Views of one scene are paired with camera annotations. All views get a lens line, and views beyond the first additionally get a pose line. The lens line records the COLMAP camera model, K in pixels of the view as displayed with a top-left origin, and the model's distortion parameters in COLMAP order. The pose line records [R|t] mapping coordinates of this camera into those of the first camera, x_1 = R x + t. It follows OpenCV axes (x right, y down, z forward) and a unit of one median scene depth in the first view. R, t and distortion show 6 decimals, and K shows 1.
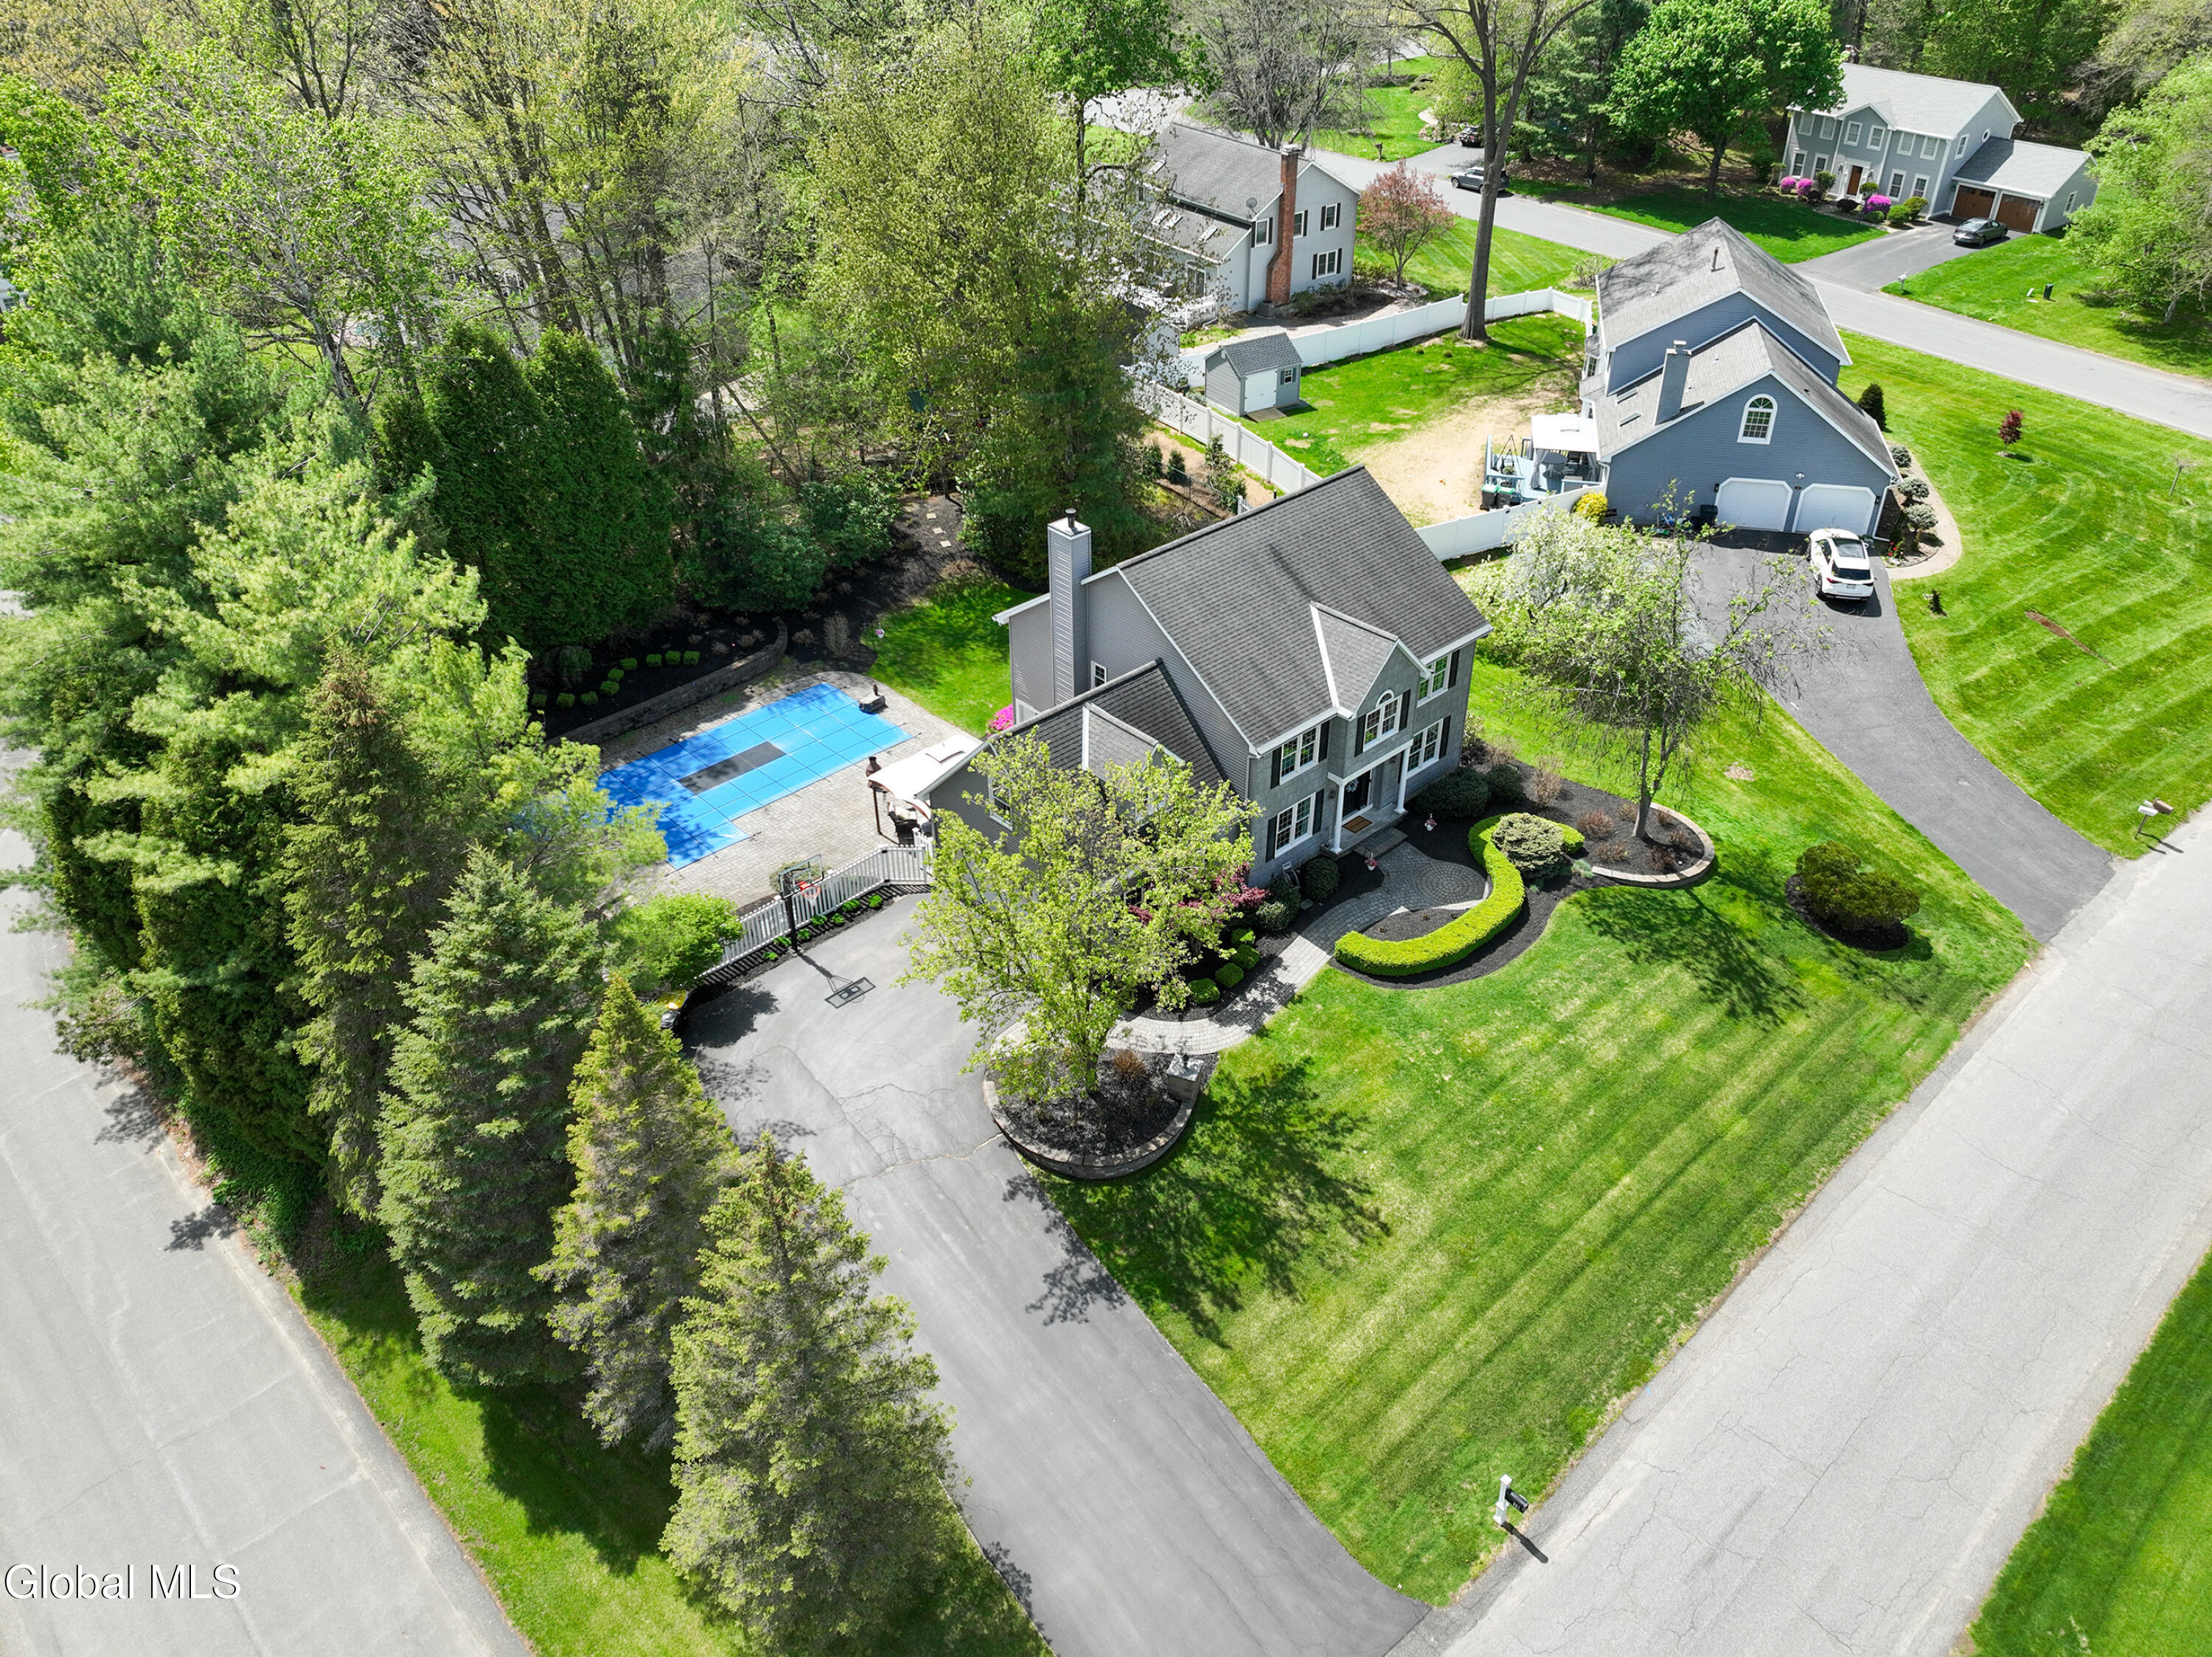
lens RADIAL K [[1683.5, 0, 1106.0], [0, 1683.5, 828.5], [0, 0, 1]] dist [0.003391, 0.000686]
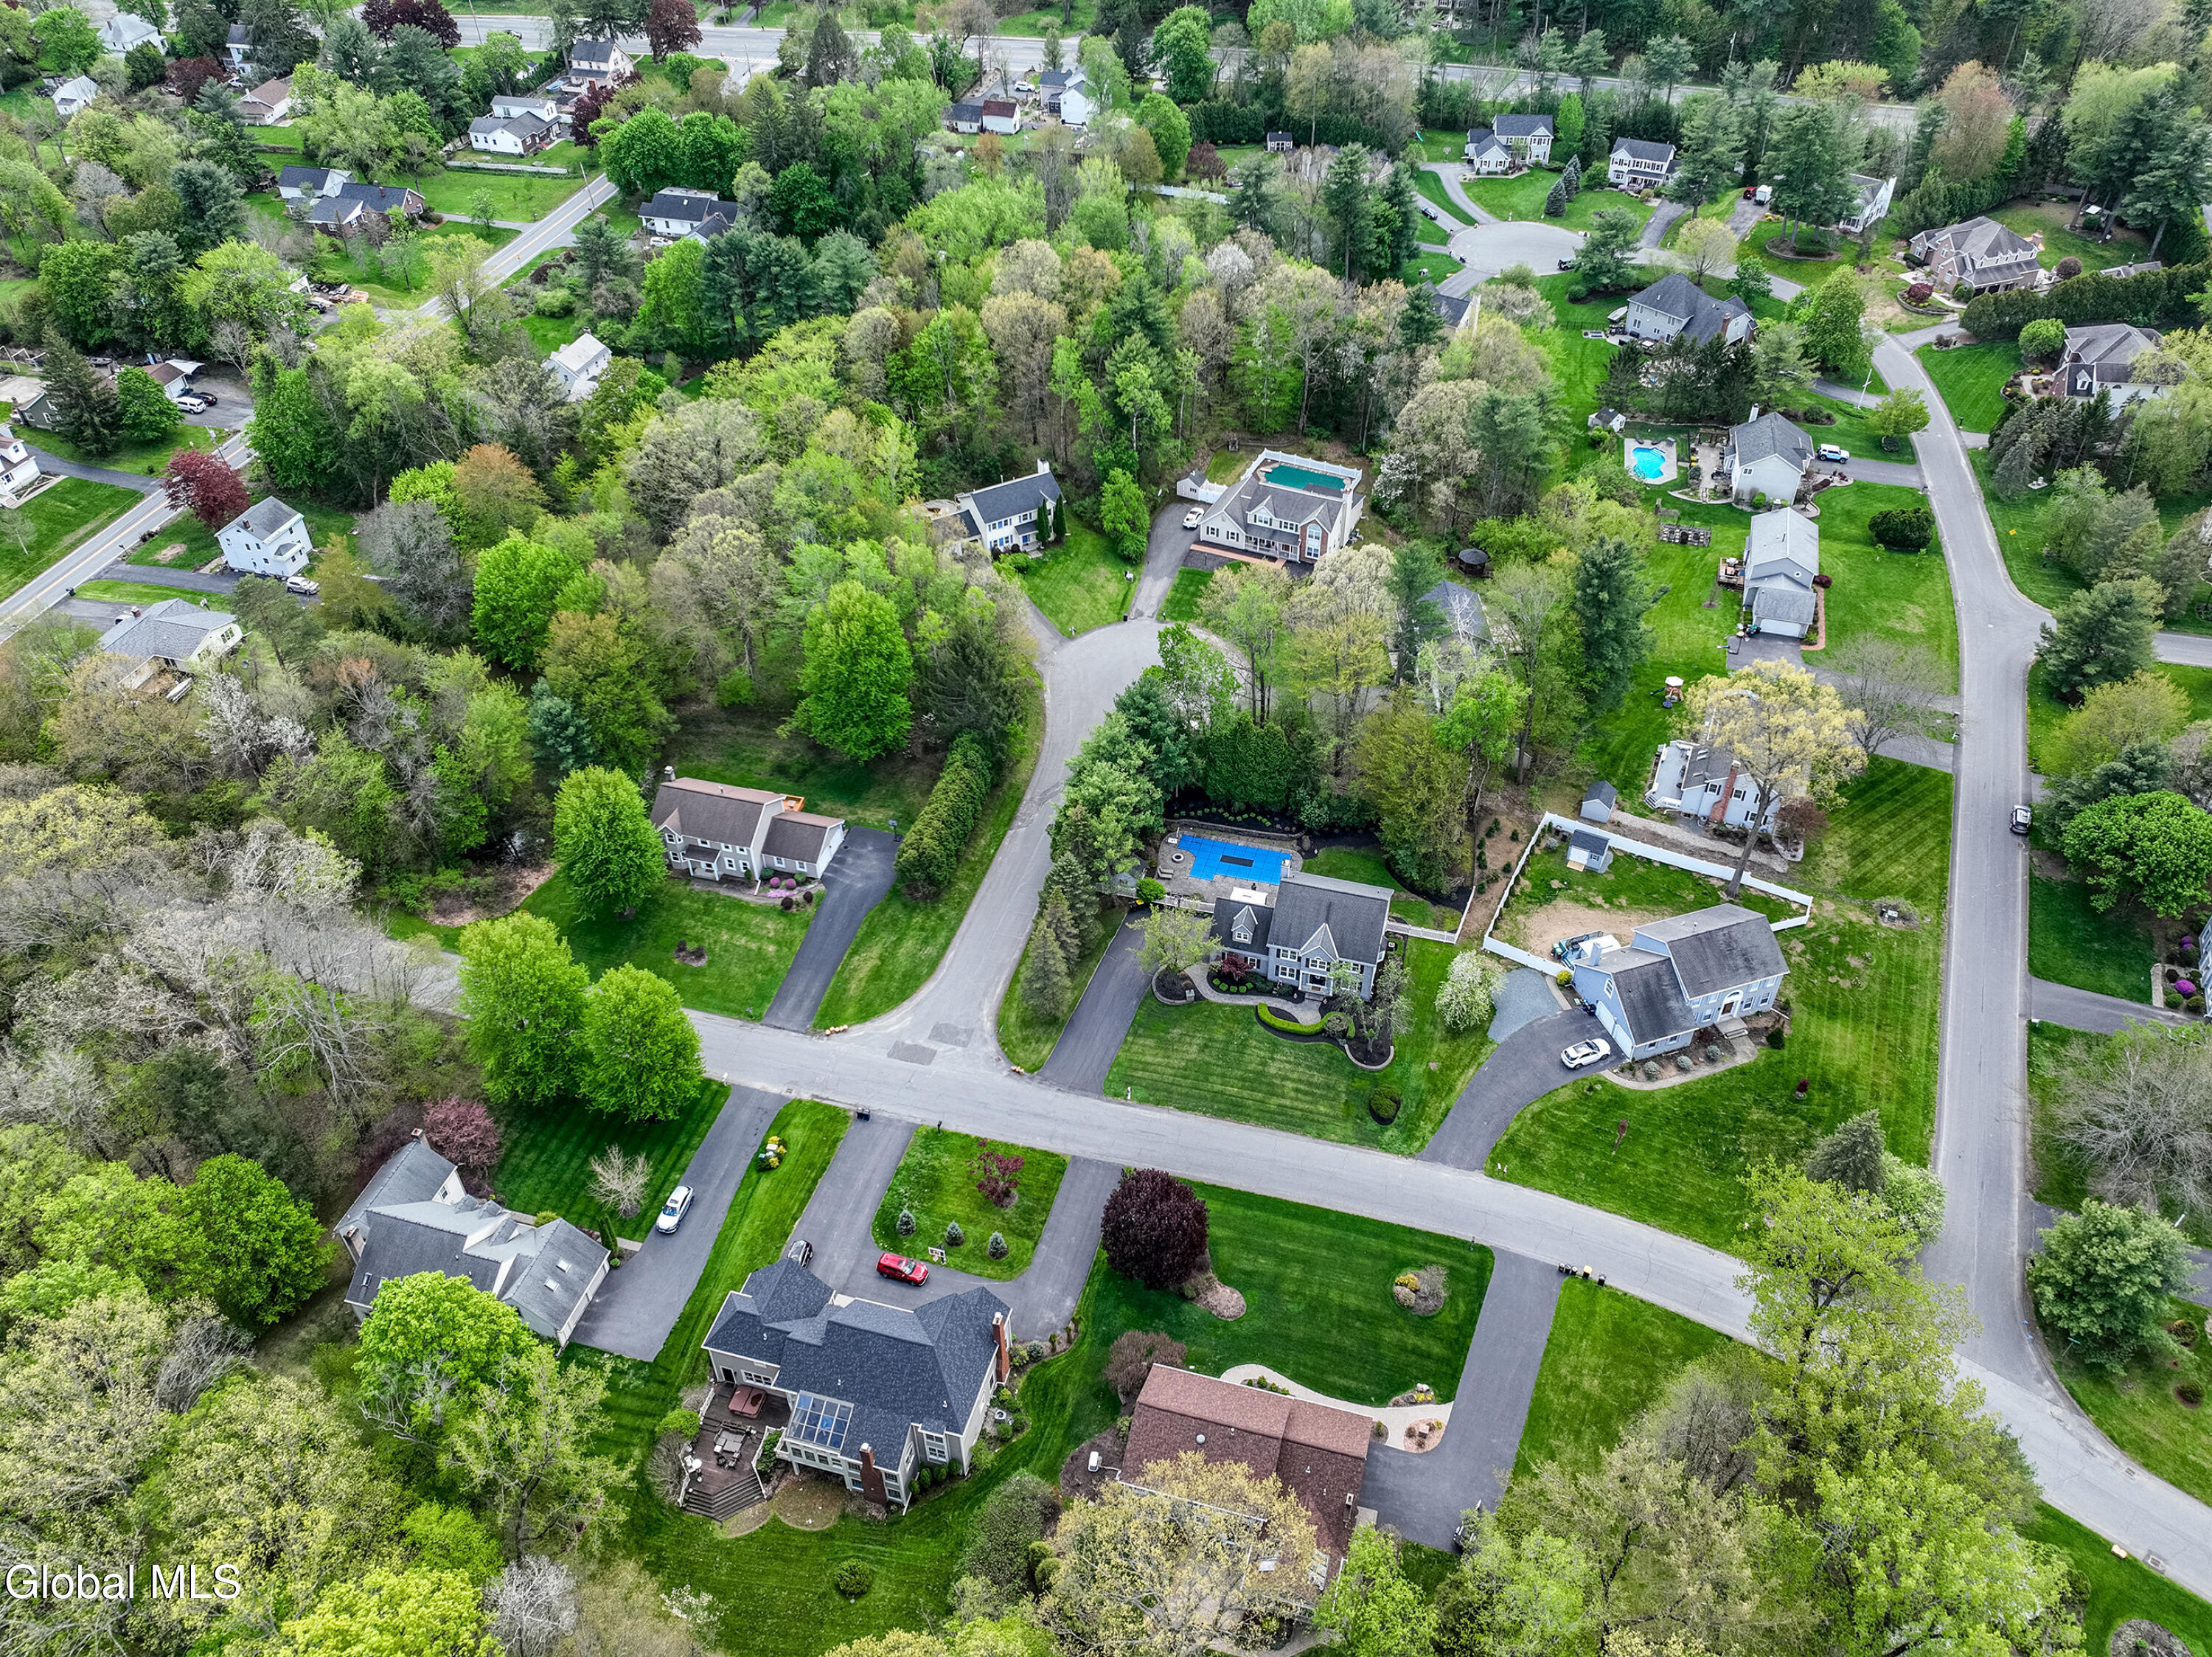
lens RADIAL K [[1645.5, 0, 1106.0], [0, 1645.5, 828.5], [0, 0, 1]] dist [0.002272, 0.000082]
pose [[0.501037, 0.568522, -0.652491, 2.055664], [-0.478203, 0.810272, 0.338793, -1.264240], [0.721307, 0.142275, 0.677845, -1.649620]]
